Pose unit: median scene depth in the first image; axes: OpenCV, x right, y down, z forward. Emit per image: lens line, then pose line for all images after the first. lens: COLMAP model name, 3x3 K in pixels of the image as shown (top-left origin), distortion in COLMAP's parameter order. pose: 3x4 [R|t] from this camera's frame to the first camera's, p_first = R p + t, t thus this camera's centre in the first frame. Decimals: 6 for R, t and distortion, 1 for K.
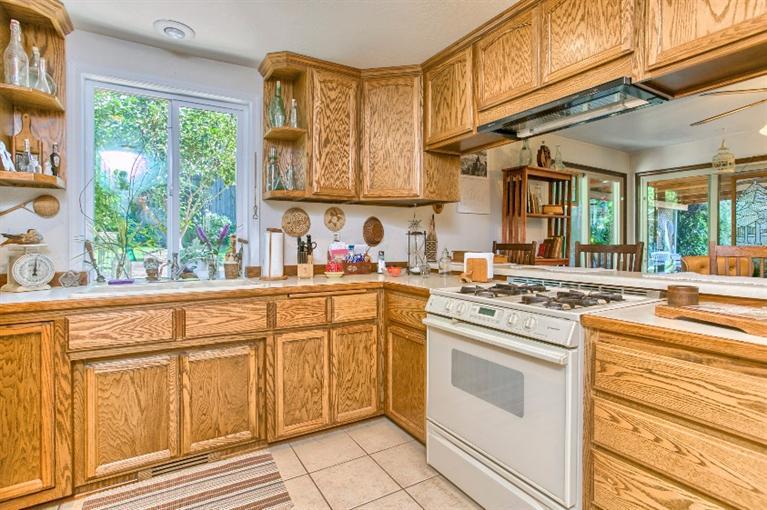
lens RADIAL K [[385.2, 0, 382.7], [0, 385.2, 246.6], [0, 0, 1]] dist [-0.042021, 0.000204]
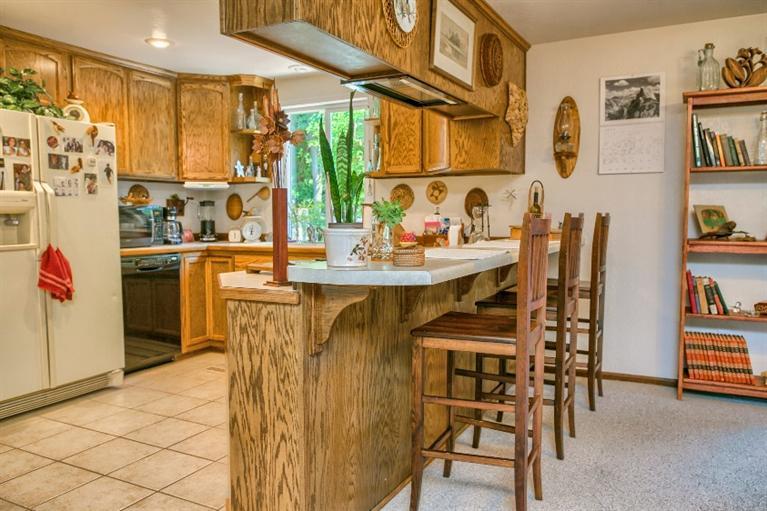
lens RADIAL K [[589.2, 0, 383.5], [0, 589.2, 255.5], [0, 0, 1]] dist [0.004706, 0.000894]
pose [[0.521572, 0.056021, -0.851366, 1.466173], [-0.006007, 0.998058, 0.061993, 0.000342], [0.853186, -0.027220, 0.520895, 0.070064]]
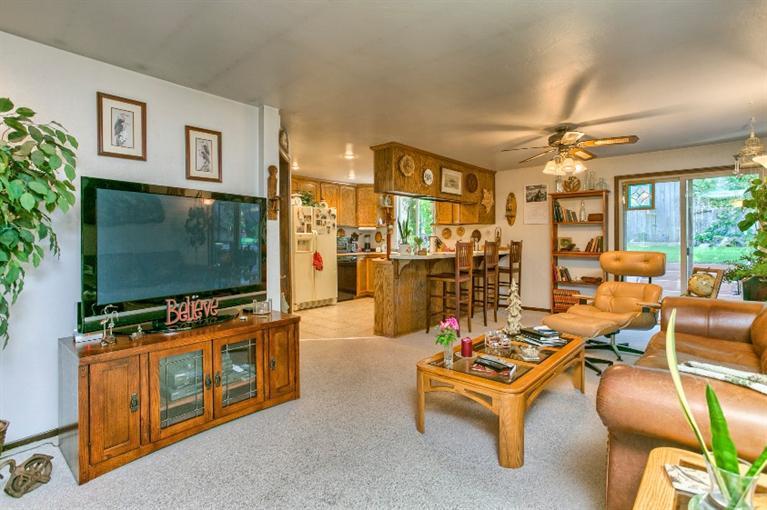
lens RADIAL K [[379.0, 0, 382.3], [0, 379.0, 243.2], [0, 0, 1]] dist [0.000398, 0.000029]
pose [[0.301432, 0.005565, -0.953472, 2.582445], [-0.007599, 0.999965, 0.003434, -0.001097], [0.953458, 0.006211, 0.301463, -0.255579]]
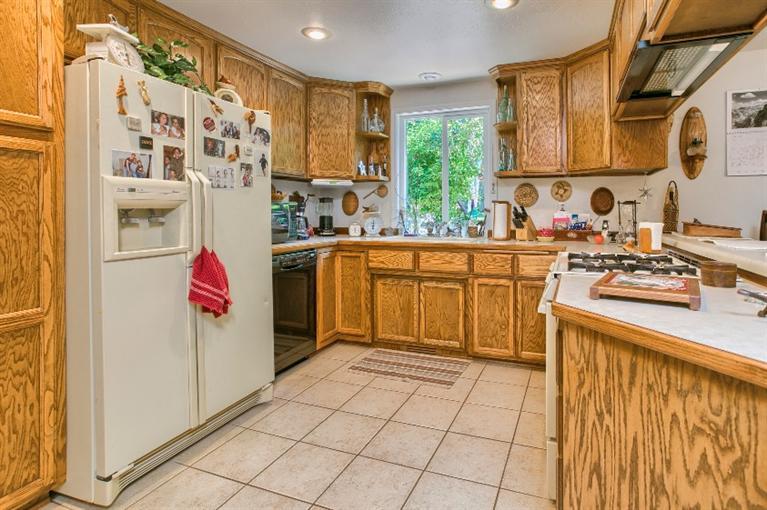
lens RADIAL K [[395.8, 0, 440.1], [0, 395.8, 212.8], [0, 0, 1]] dist [-0.018462, 0.000458]
pose [[0.646389, 0.003121, -0.763002, 0.674650], [-0.008587, 0.999958, -0.003185, -0.000853], [0.762960, 0.008610, 0.646388, -0.025926]]
